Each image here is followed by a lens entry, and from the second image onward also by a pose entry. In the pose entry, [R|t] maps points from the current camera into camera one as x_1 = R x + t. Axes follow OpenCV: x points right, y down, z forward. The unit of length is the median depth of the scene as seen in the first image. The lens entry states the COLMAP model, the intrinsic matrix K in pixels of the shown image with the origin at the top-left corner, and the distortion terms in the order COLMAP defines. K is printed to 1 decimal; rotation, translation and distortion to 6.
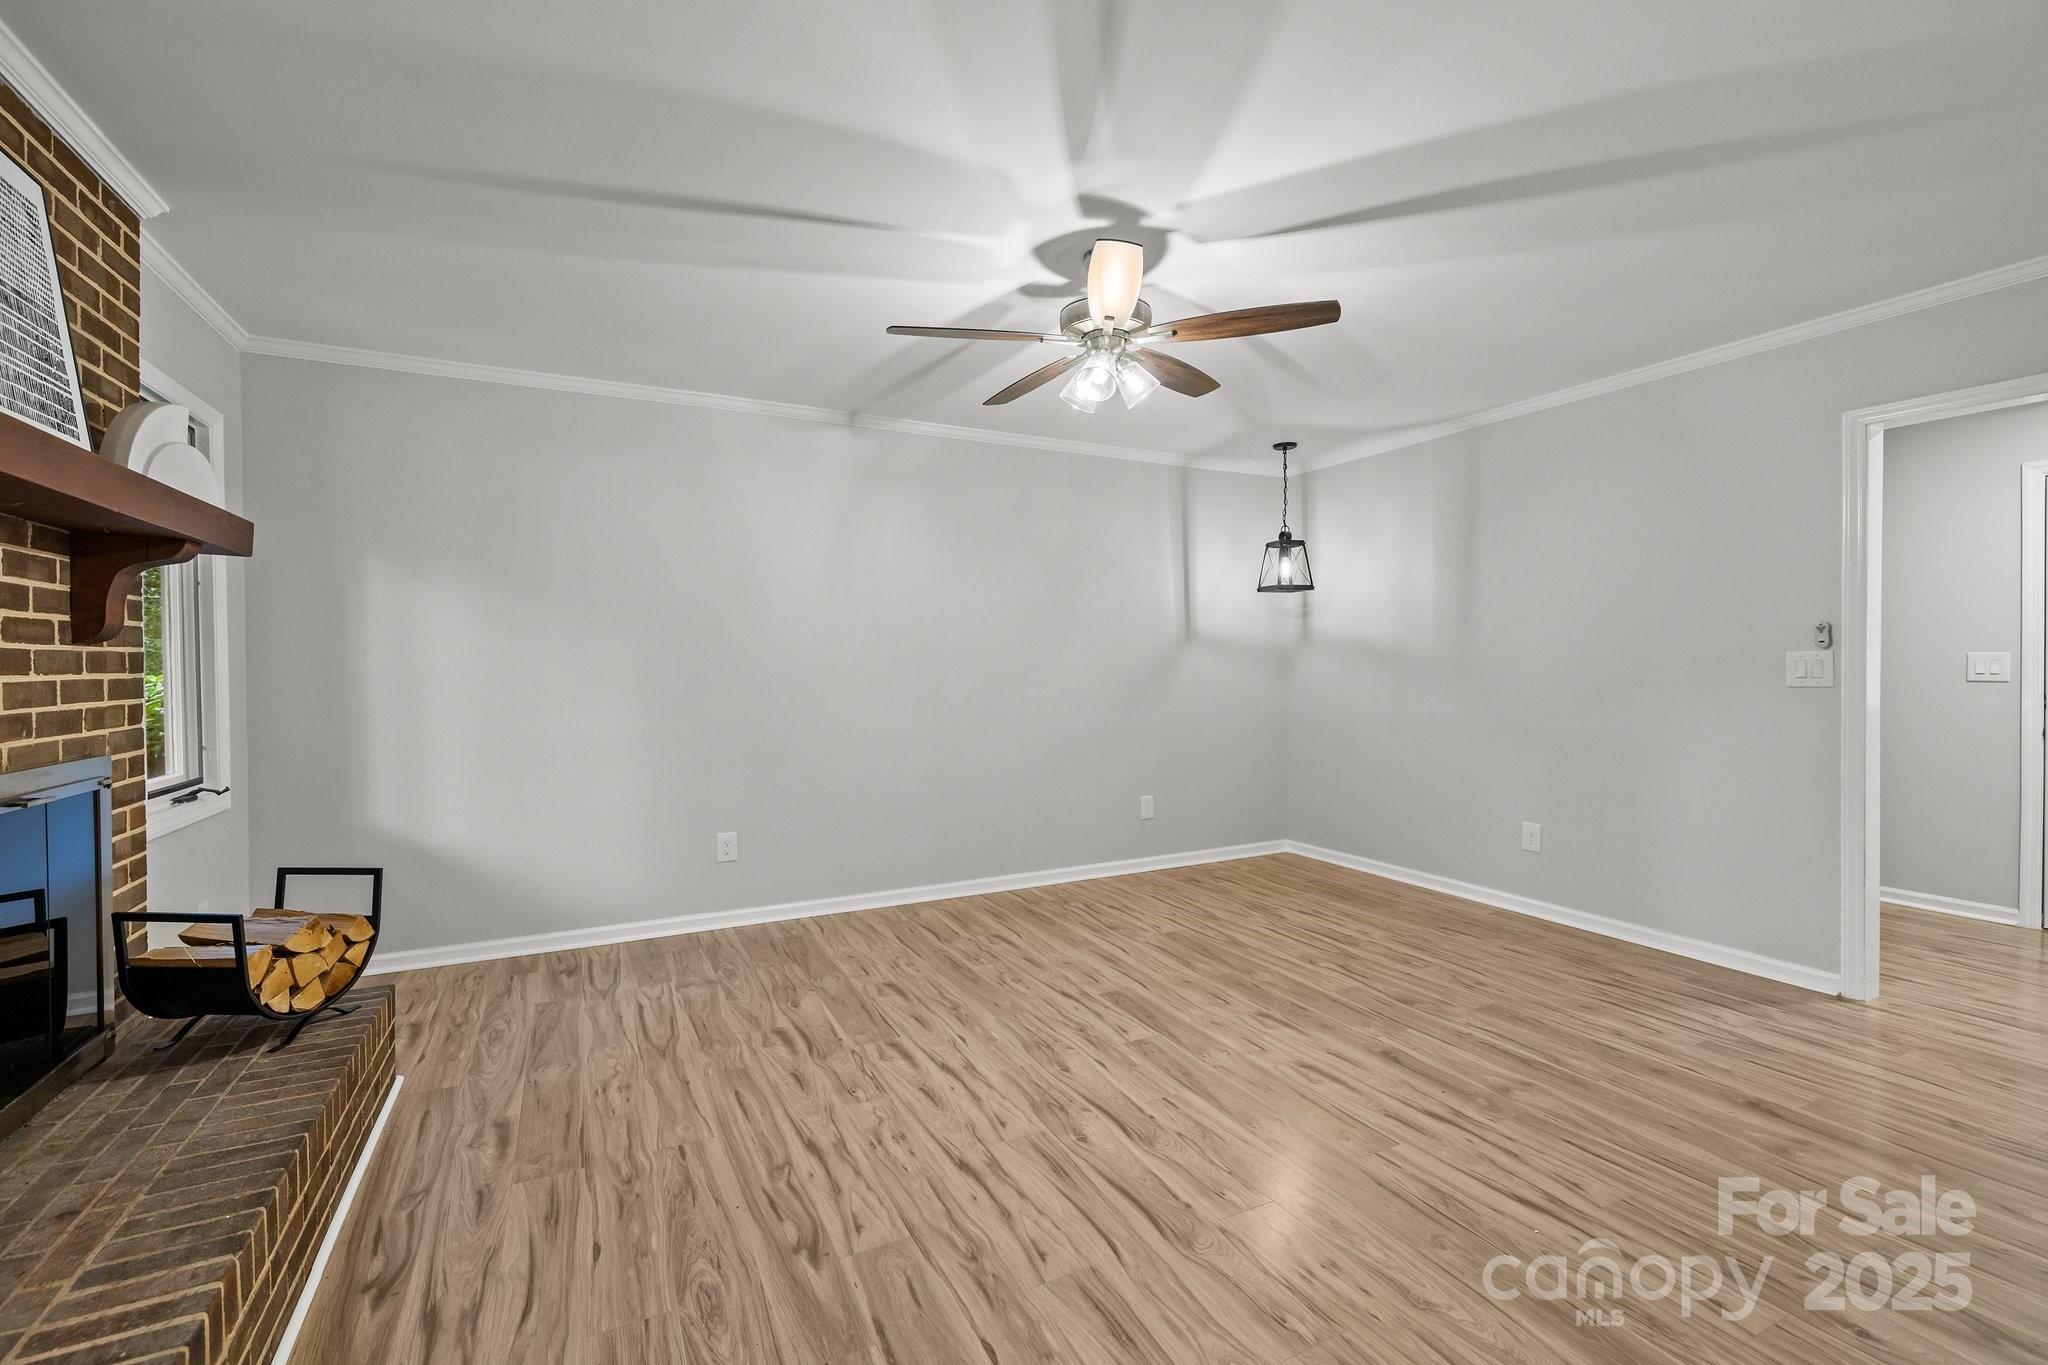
lens RADIAL K [[867.9, 0, 1003.2], [0, 867.9, 671.1], [0, 0, 1]] dist [0.001431, -0.000037]
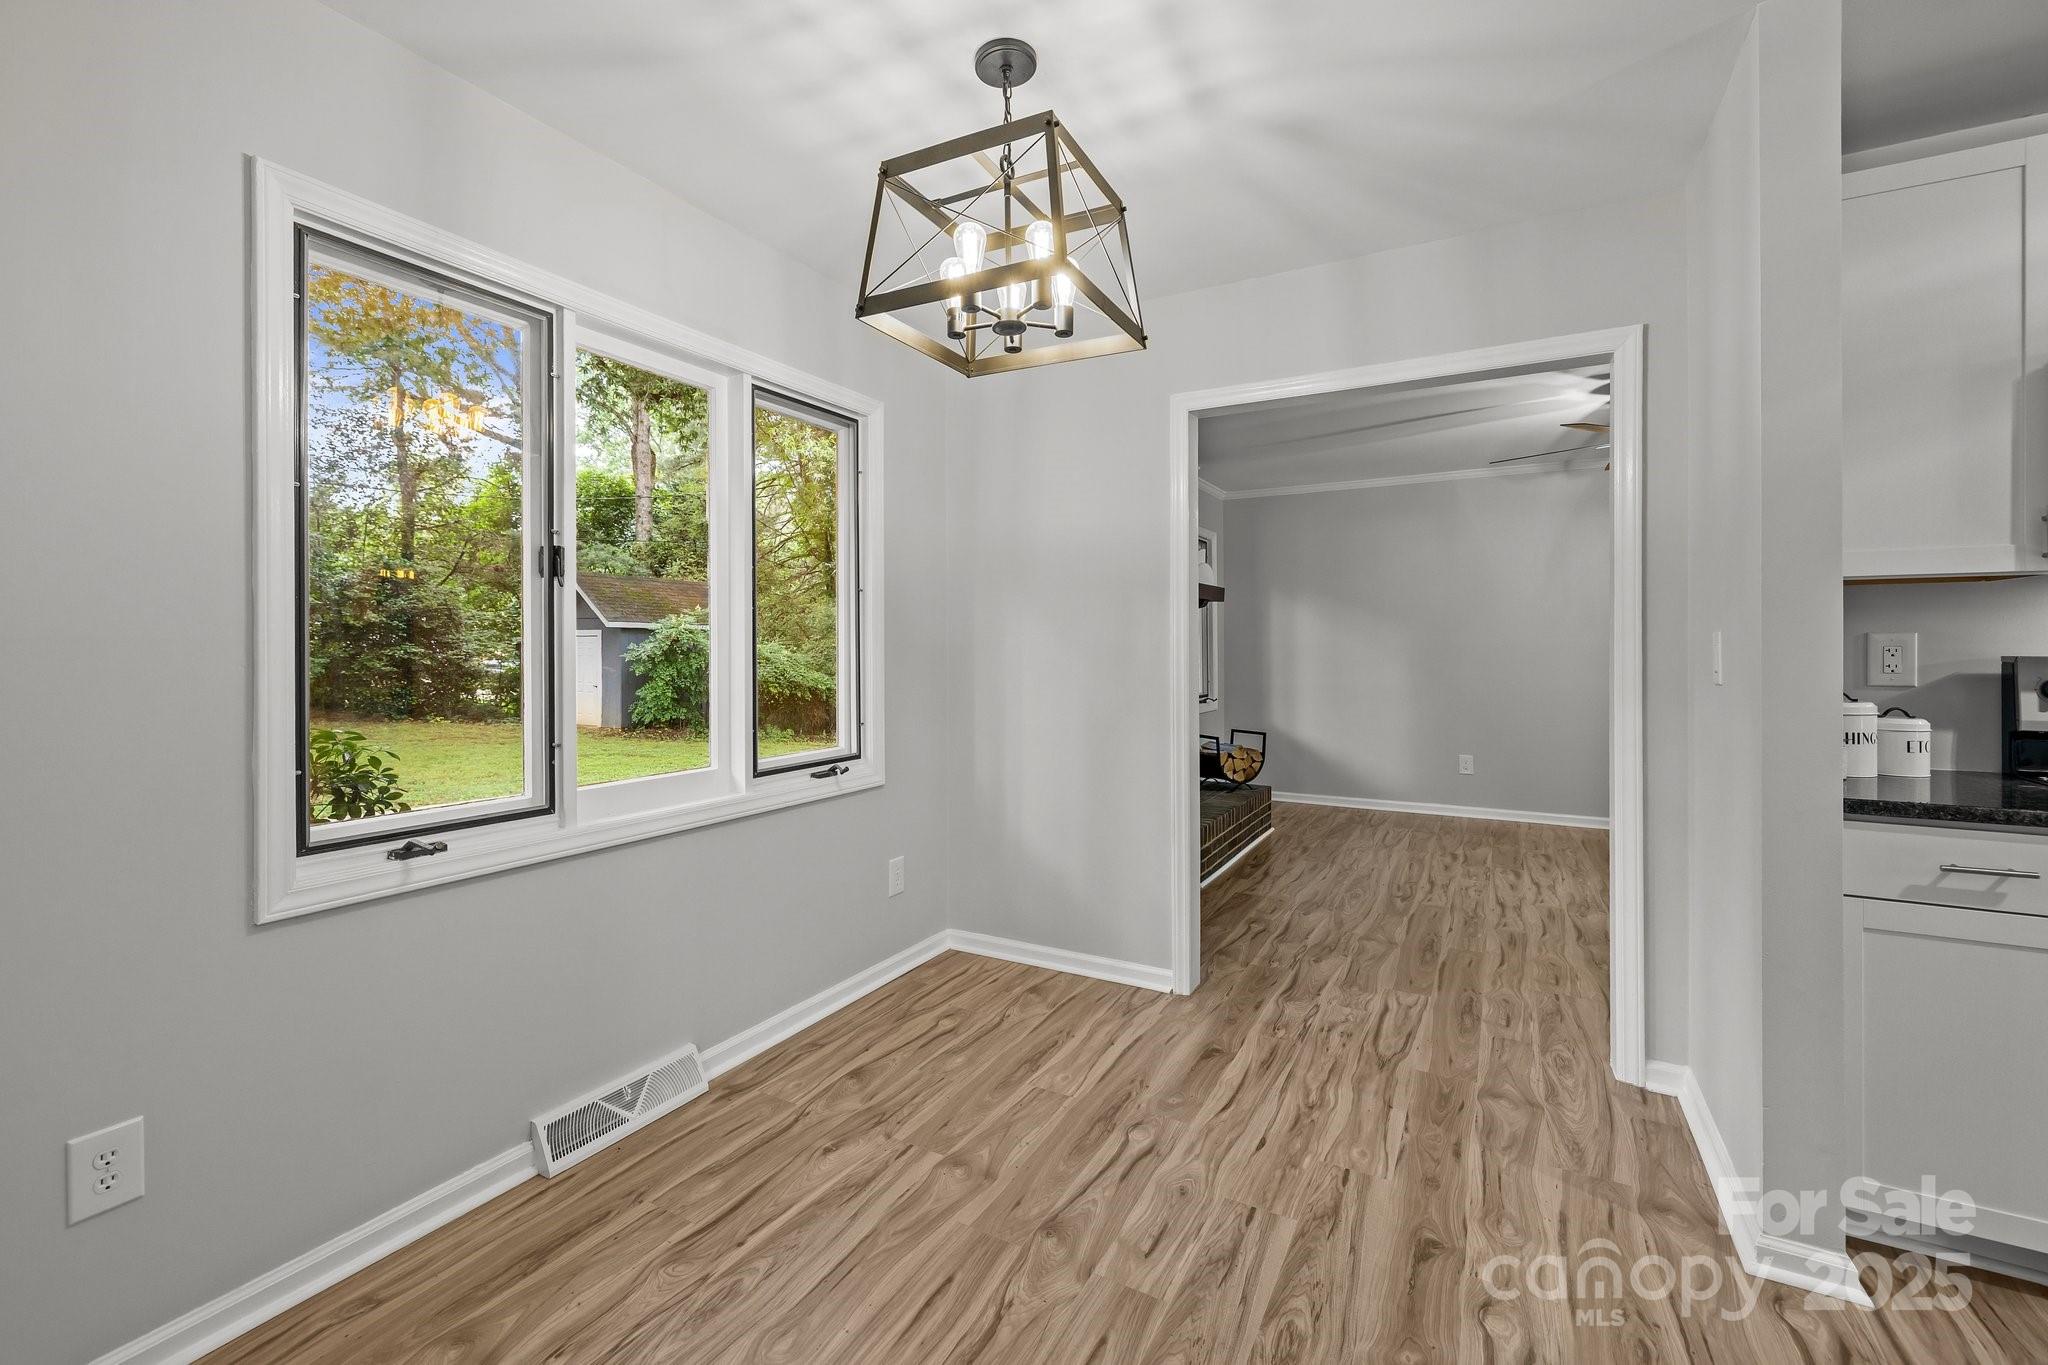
lens RADIAL K [[867.9, 0, 1005.9], [0, 867.9, 647.2], [0, 0, 1]] dist [0.001431, -0.000037]
pose [[0.560102, 0.002643, -0.828420, 0.767670], [-0.006386, 0.999979, -0.001127, 0.002977], [0.828399, 0.005922, 0.560107, -0.825247]]
